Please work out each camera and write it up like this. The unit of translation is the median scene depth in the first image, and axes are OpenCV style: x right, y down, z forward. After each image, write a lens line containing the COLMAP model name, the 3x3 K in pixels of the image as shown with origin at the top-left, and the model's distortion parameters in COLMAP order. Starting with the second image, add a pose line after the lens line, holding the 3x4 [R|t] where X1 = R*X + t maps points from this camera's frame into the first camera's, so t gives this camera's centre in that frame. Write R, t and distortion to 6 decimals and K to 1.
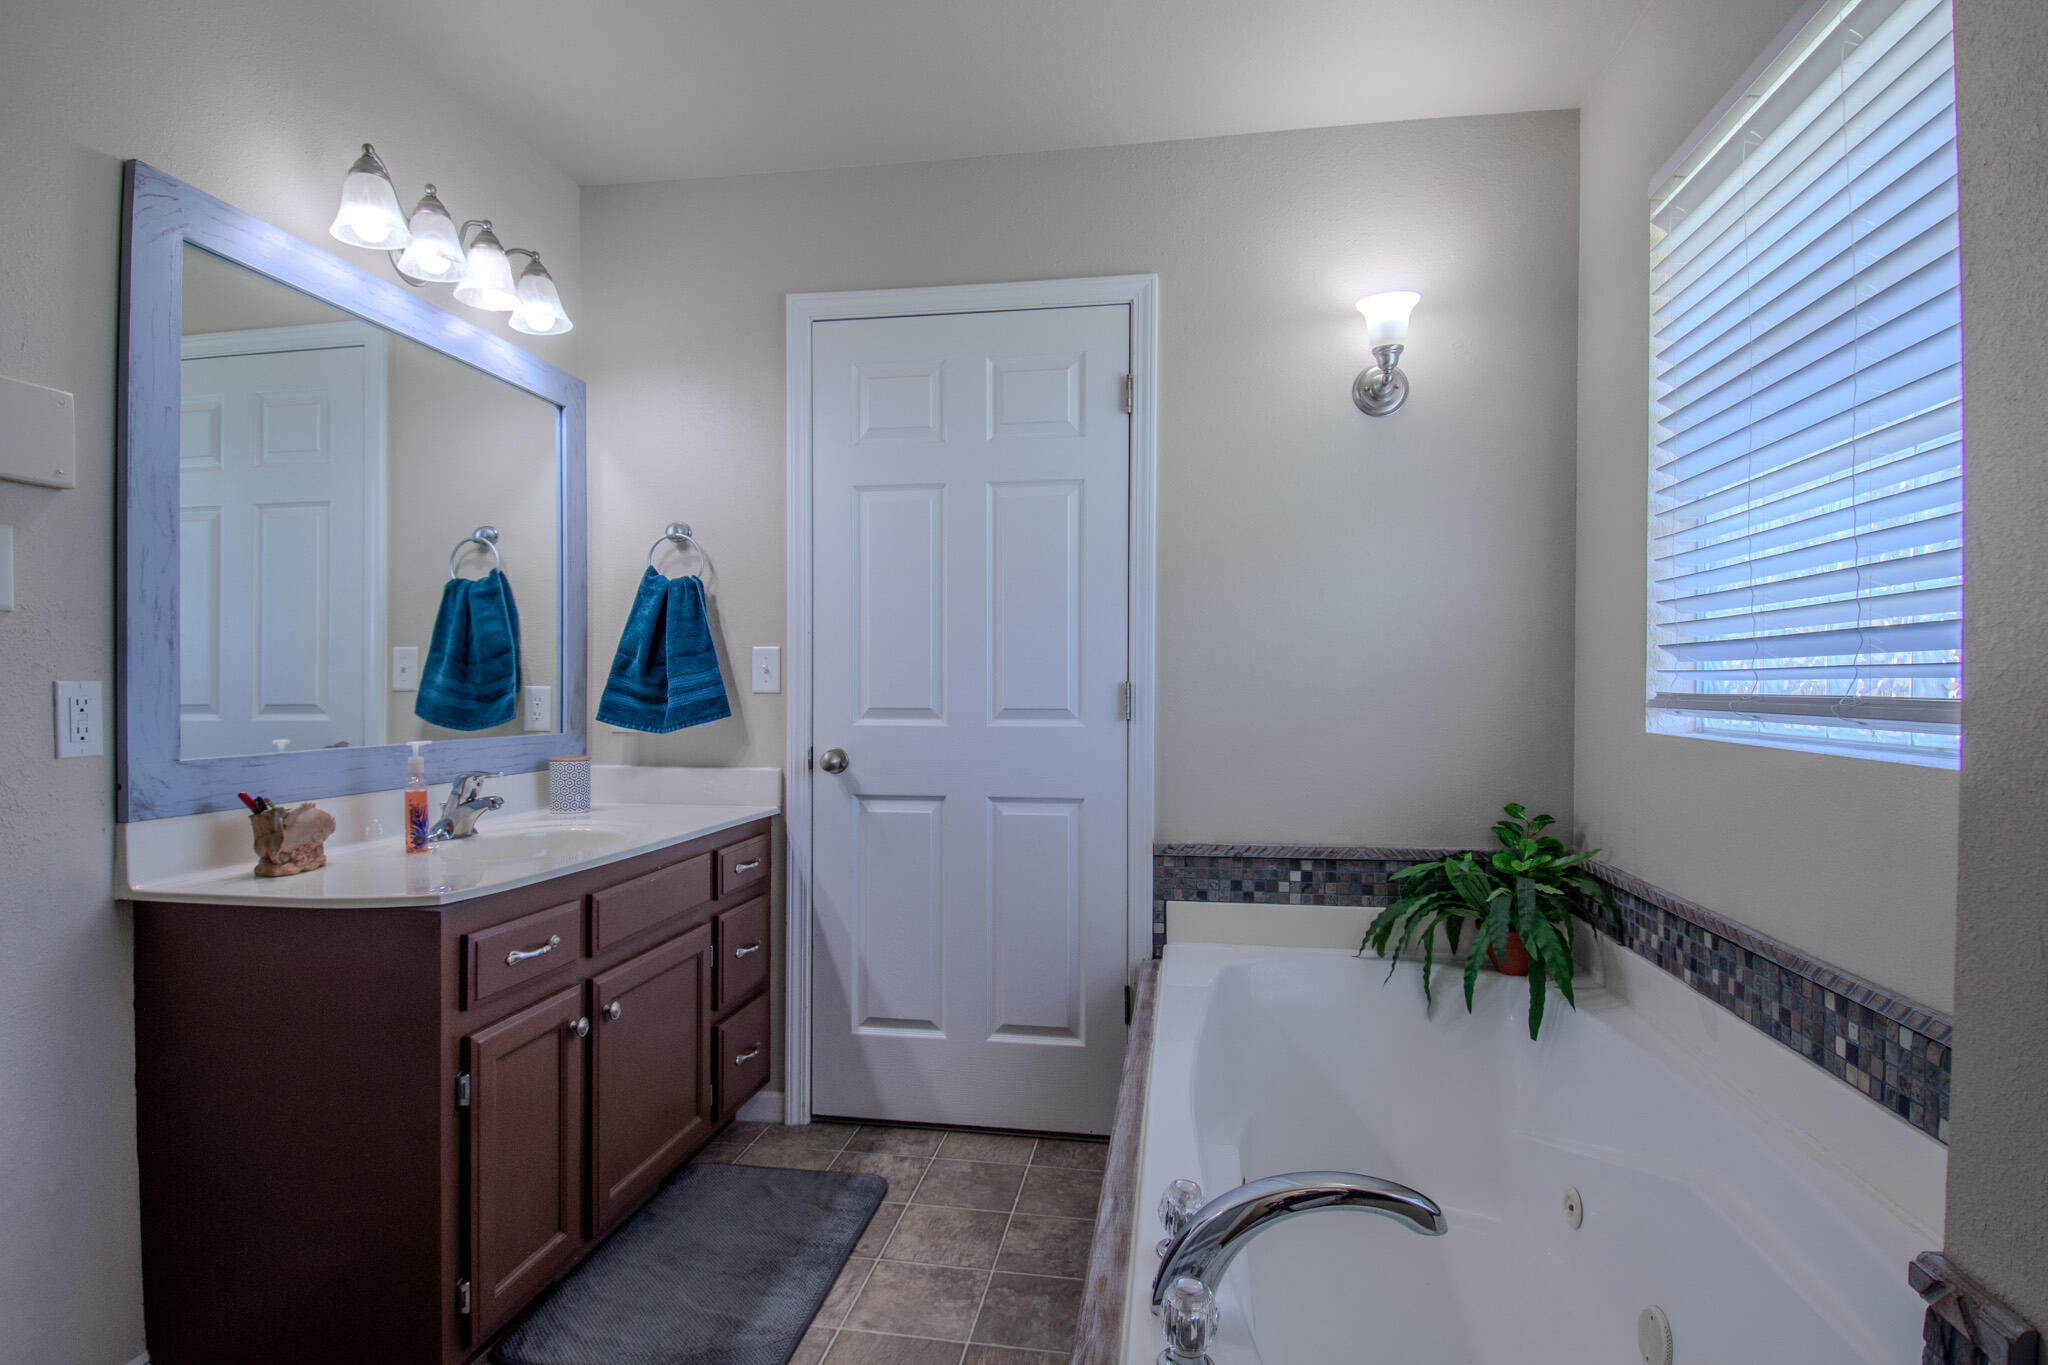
lens RADIAL K [[1062.5, 0, 1026.6], [0, 1062.5, 682.2], [0, 0, 1]] dist [0.025308, -0.040166]
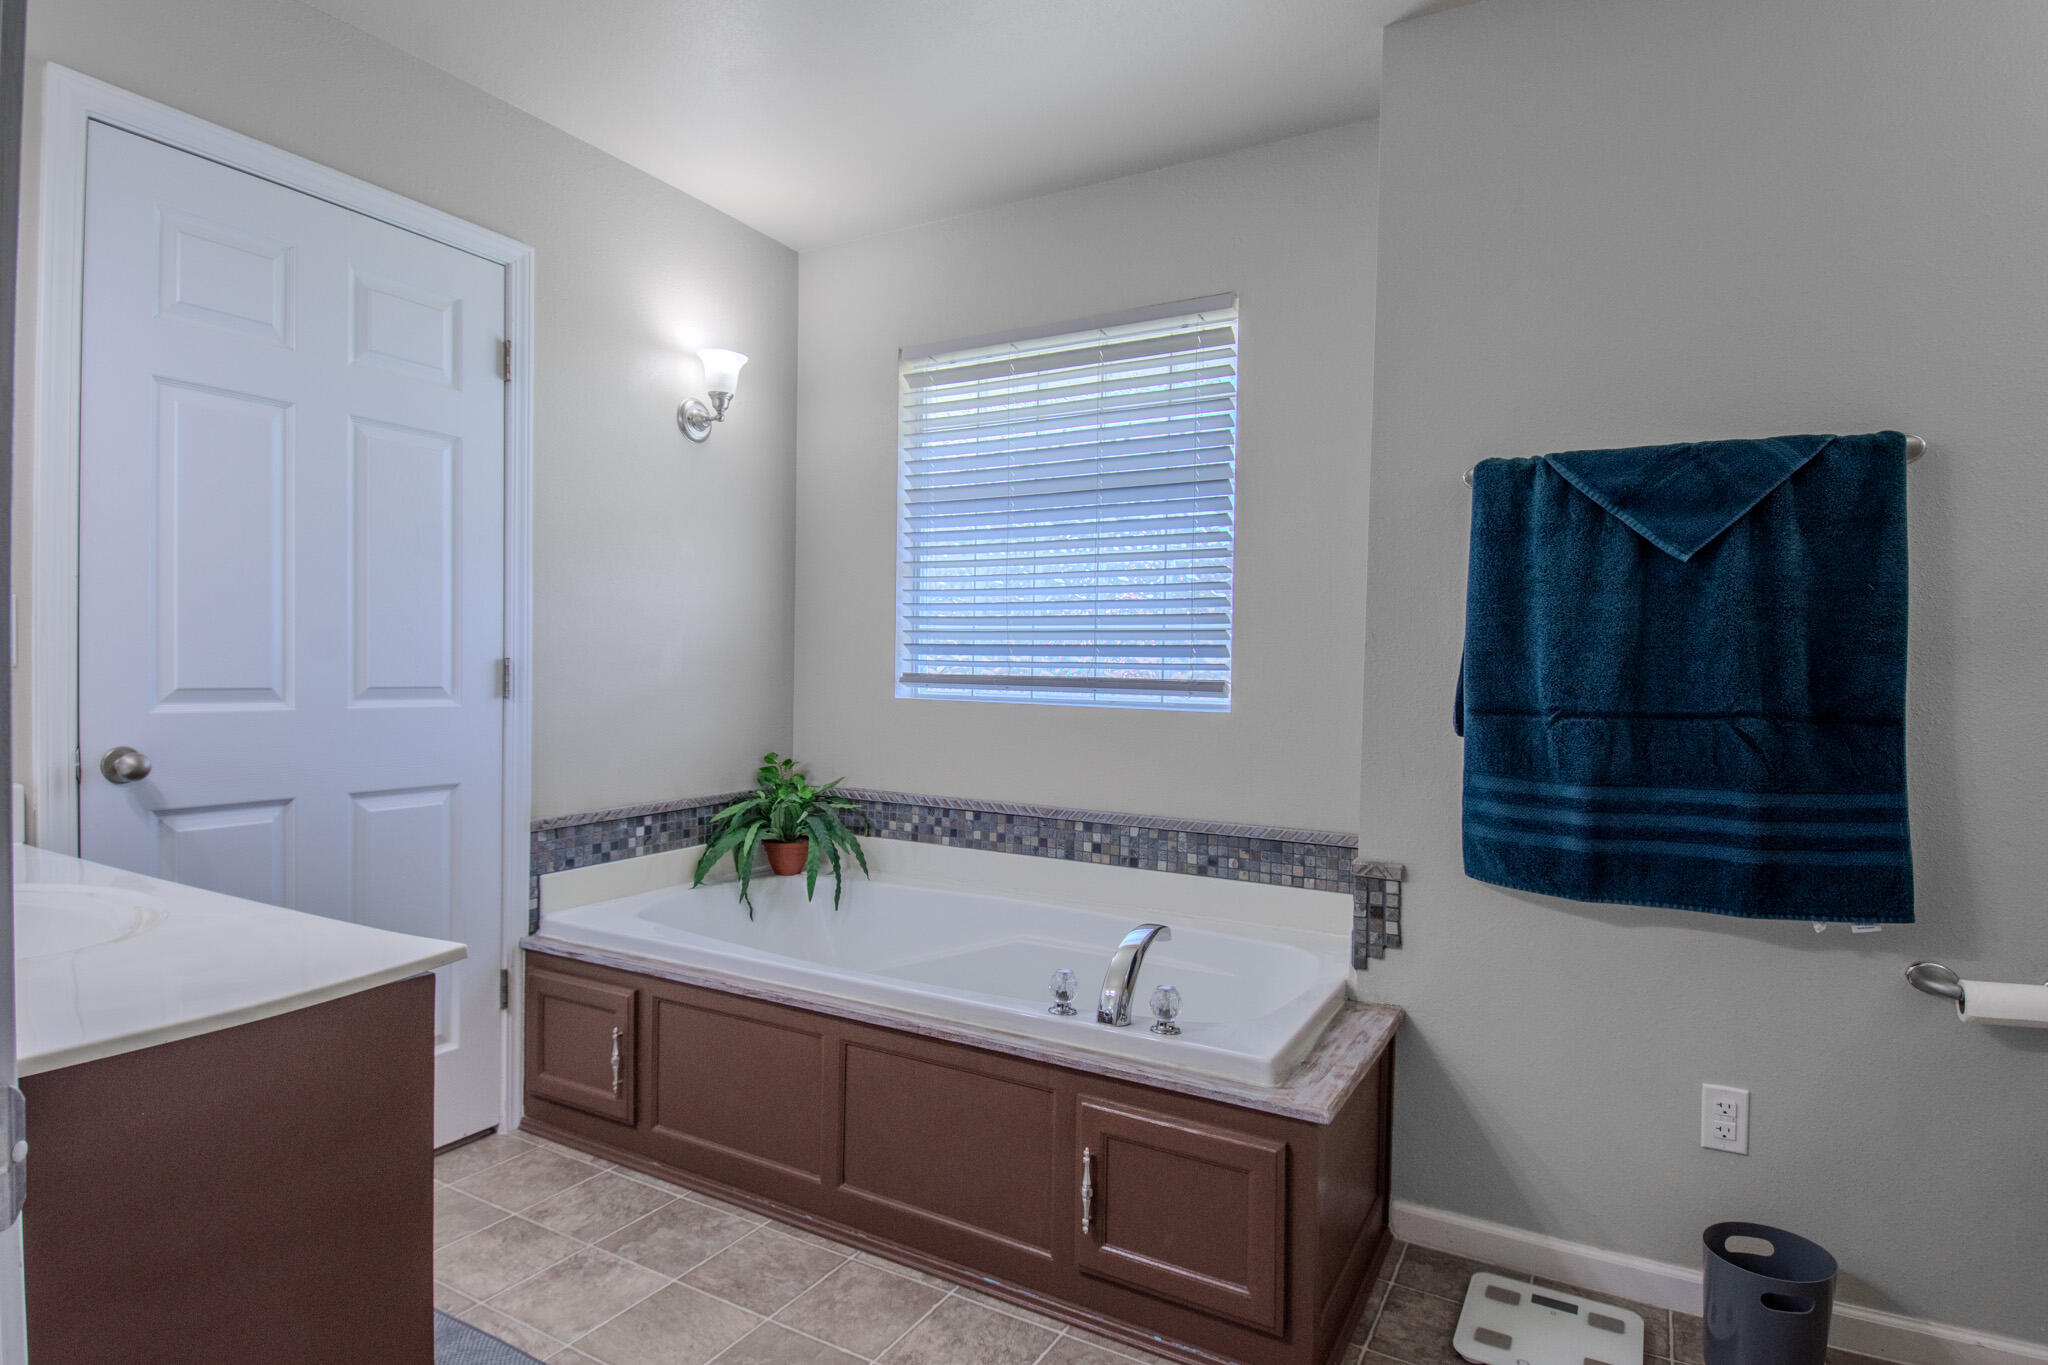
lens RADIAL K [[1062.5, 0, 1026.8], [0, 1062.5, 676.3], [0, 0, 1]] dist [0.025308, -0.040166]
pose [[0.333288, -0.001929, 0.942823, -0.683662], [-0.023607, 0.999667, 0.010391, -0.005540], [-0.942529, -0.025720, 0.333132, 0.233419]]
